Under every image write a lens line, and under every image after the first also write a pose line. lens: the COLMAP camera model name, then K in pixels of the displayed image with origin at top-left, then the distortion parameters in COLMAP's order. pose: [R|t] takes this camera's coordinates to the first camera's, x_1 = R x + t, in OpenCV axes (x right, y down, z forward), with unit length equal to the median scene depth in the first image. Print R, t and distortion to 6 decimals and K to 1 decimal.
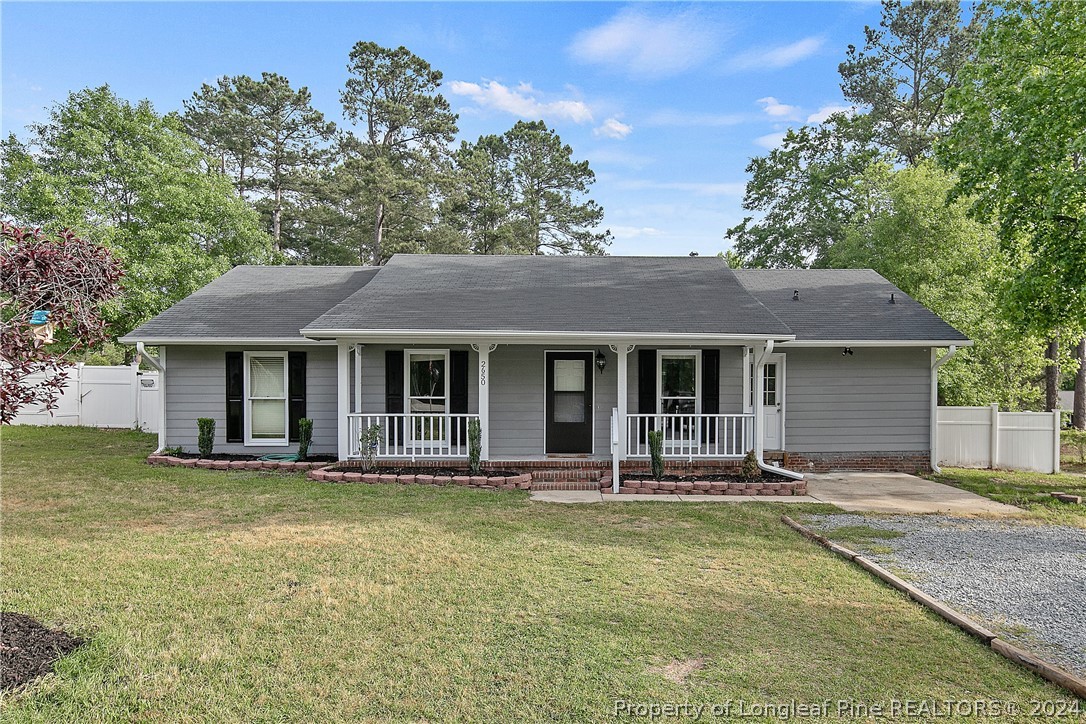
lens RADIAL K [[534.7, 0, 545.2], [0, 534.7, 390.2], [0, 0, 1]] dist [-0.000834, -0.000569]
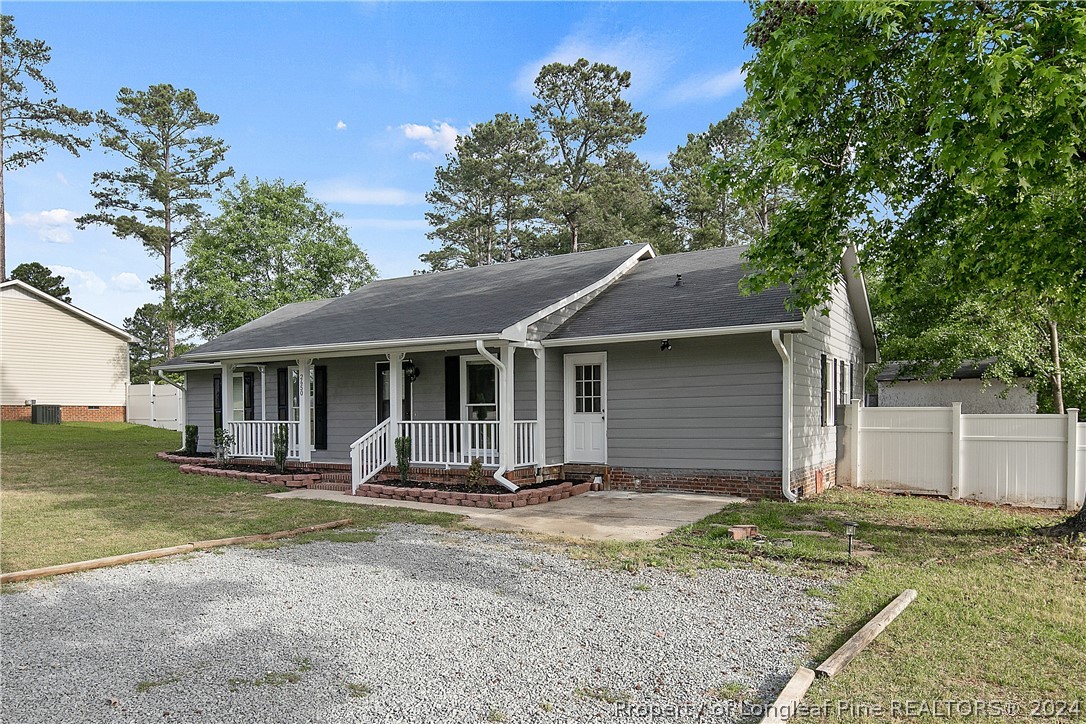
lens RADIAL K [[552.9, 0, 542.5], [0, 552.9, 394.8], [0, 0, 1]] dist [0.024737, 0.000173]
pose [[0.889540, -0.018469, -0.456483, 0.397870], [0.016209, 0.999829, -0.008867, 0.003562], [0.456569, 0.000489, 0.889688, 0.076742]]
